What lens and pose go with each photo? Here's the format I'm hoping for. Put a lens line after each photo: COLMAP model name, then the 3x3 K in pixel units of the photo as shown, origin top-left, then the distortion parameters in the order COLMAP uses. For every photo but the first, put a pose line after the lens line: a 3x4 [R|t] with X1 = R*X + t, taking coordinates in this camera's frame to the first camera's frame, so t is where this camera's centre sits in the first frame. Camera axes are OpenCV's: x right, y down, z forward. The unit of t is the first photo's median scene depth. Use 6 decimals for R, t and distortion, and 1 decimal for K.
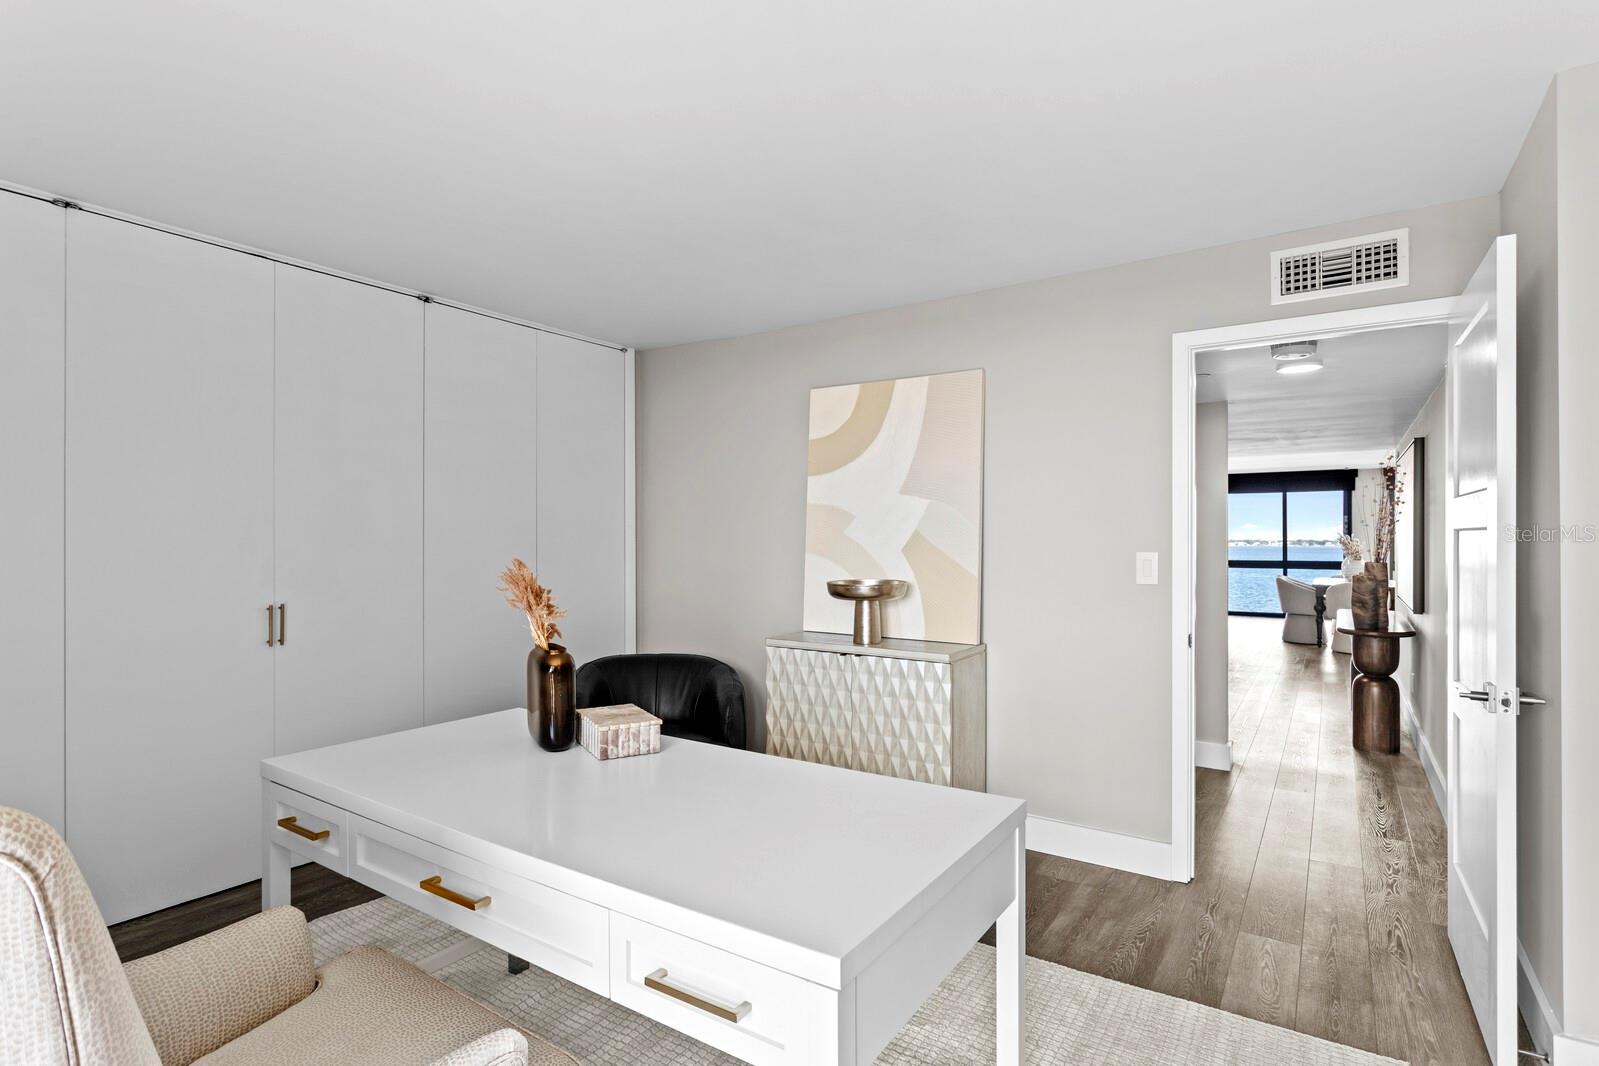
lens RADIAL K [[798.2, 0, 799.5], [0, 798.2, 533.0], [0, 0, 1]] dist [-0.005683, -0.000389]
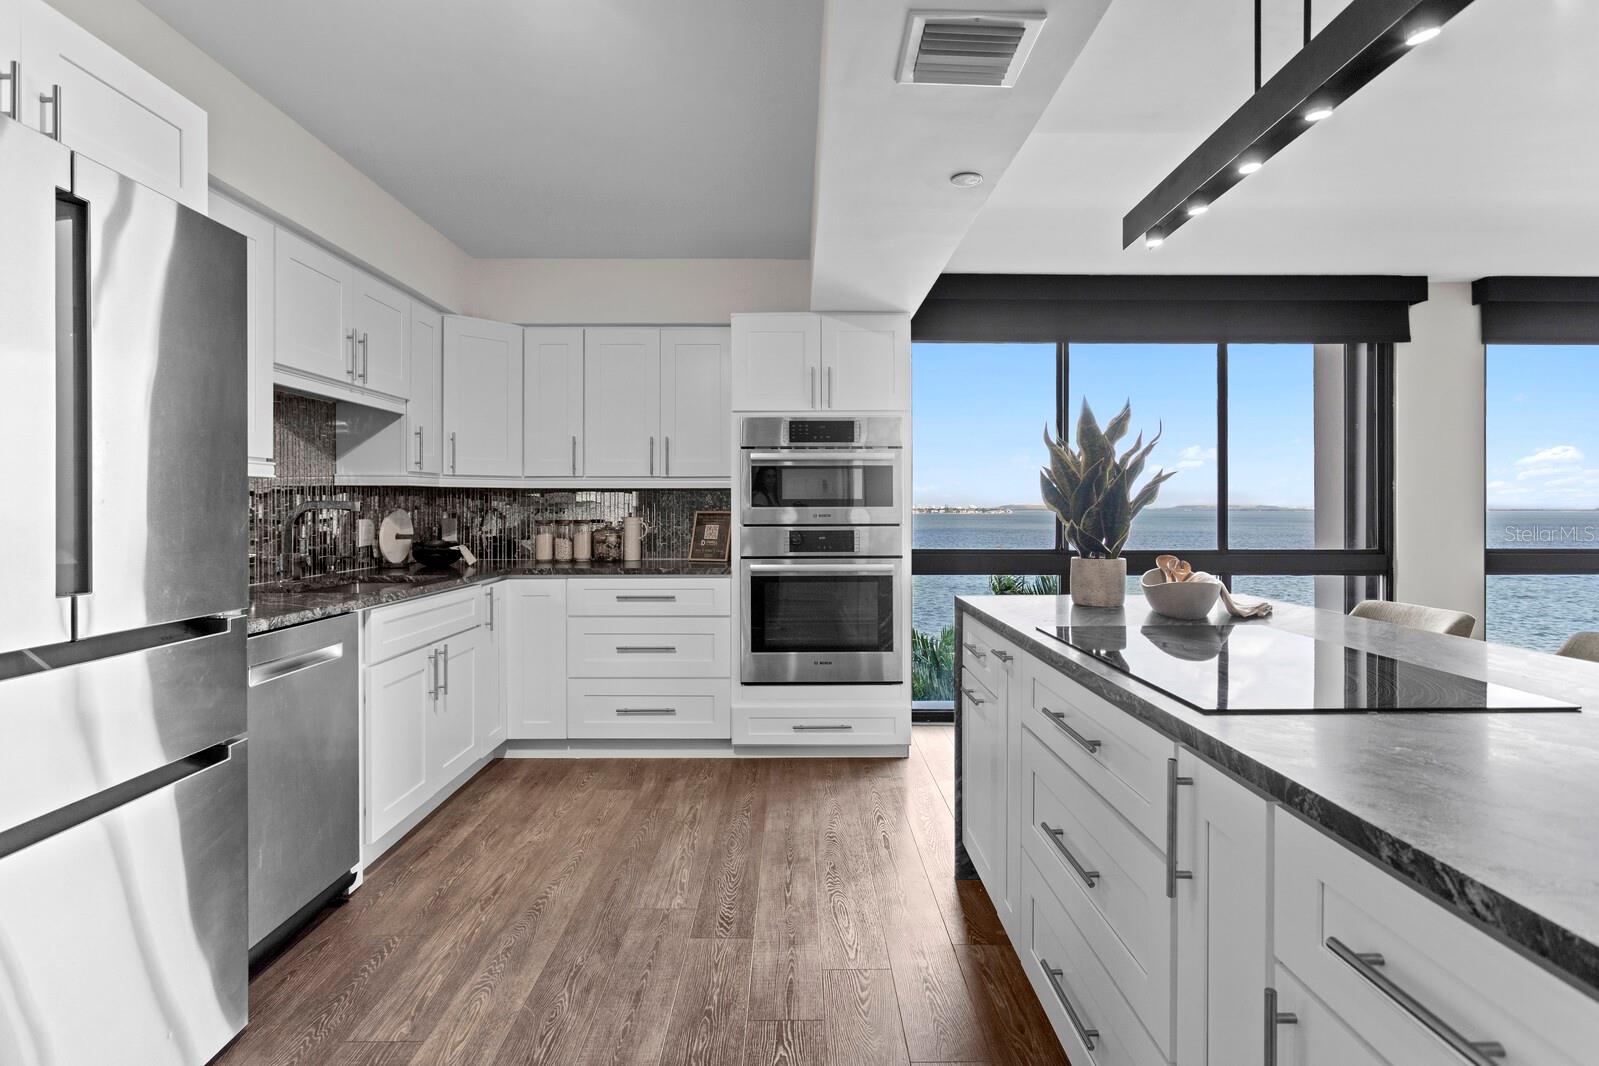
lens RADIAL K [[817.8, 0, 807.3], [0, 817.8, 503.2], [0, 0, 1]] dist [-0.004995, -0.000253]
pose [[0.824706, -0.000736, 0.565561, 0.283804], [-0.001832, 0.999990, 0.003972, 0.015355], [-0.565558, -0.004312, 0.824697, 0.851249]]
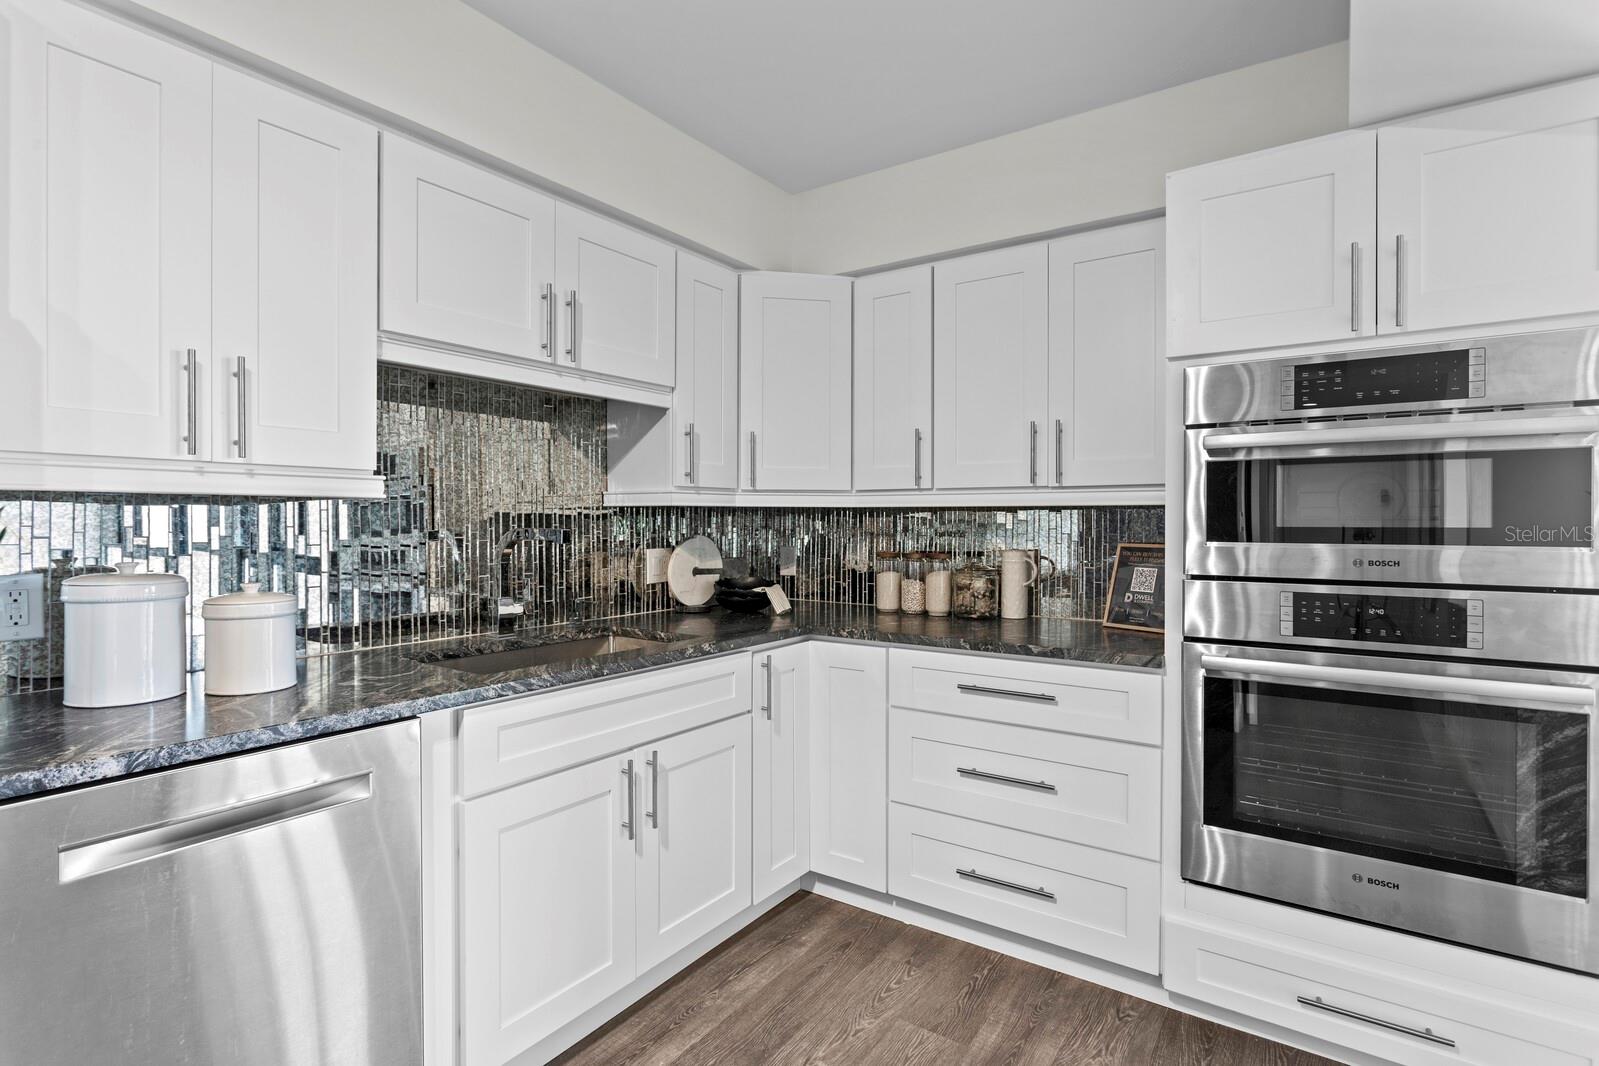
lens RADIAL K [[794.1, 0, 794.8], [0, 794.1, 528.1], [0, 0, 1]] dist [-0.004065, 0.000866]
pose [[0.999847, 0.001358, -0.017465, 0.360898], [-0.001076, 0.999869, 0.016120, 0.013086], [0.017484, -0.016099, 0.999718, 0.958615]]
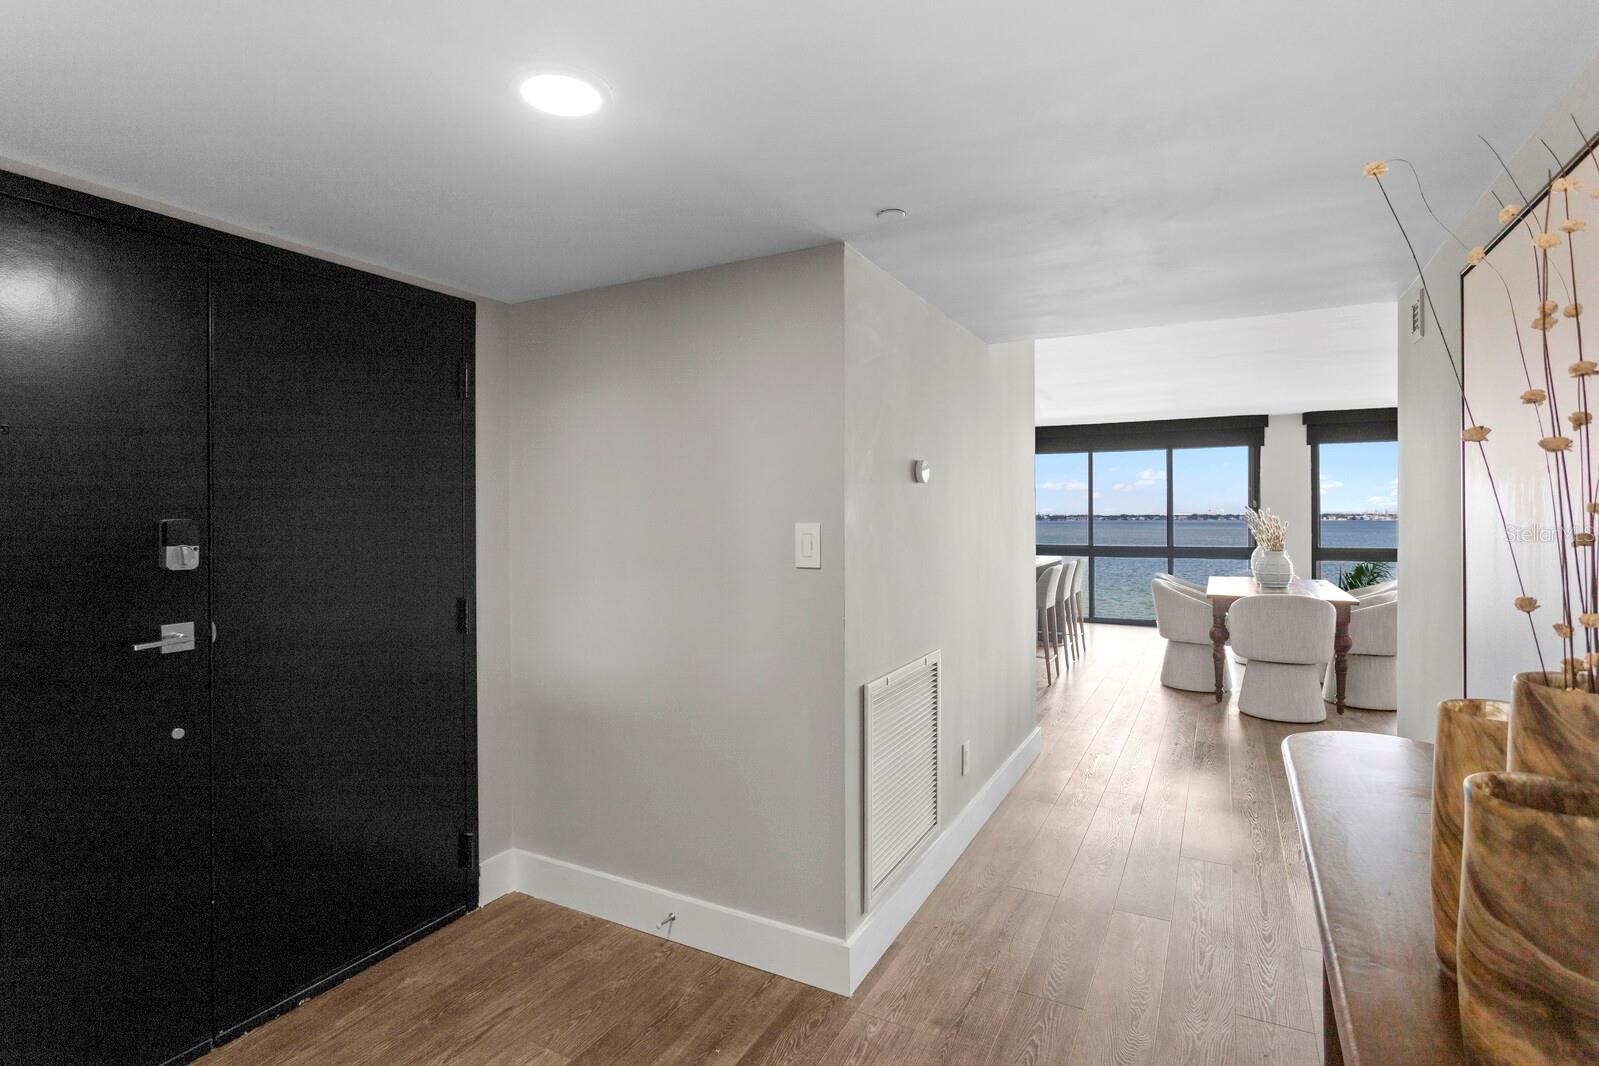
lens RADIAL K [[798.2, 0, 799.5], [0, 798.2, 533.0], [0, 0, 1]] dist [-0.005683, -0.000389]
pose [[0.994813, -0.012550, 0.100946, 0.217021], [0.009708, 0.999544, 0.028595, -0.000830], [-0.101259, -0.027467, 0.994481, 0.339474]]
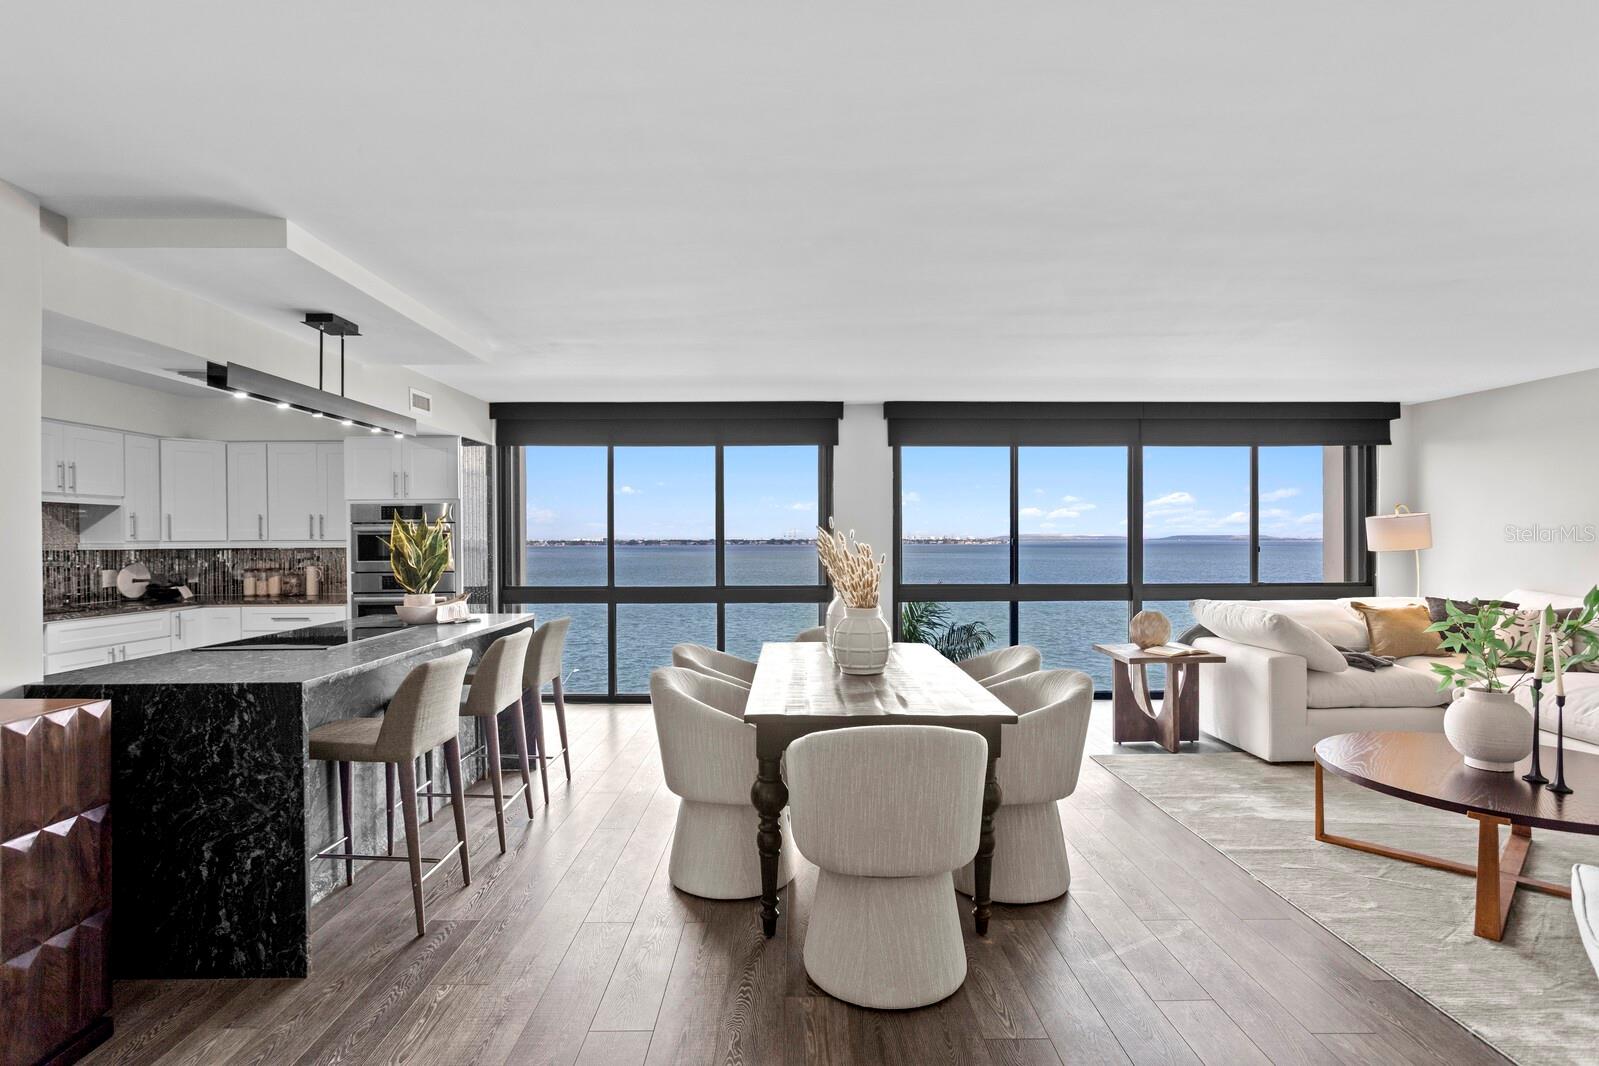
lens RADIAL K [[809.6, 0, 804.2], [0, 809.6, 542.8], [0, 0, 1]] dist [0.001266, 0.000378]
pose [[0.826590, -0.009727, 0.562721, 0.385431], [0.002379, 0.999902, 0.013790, 0.001714], [-0.562800, -0.010060, 0.826532, 0.579956]]
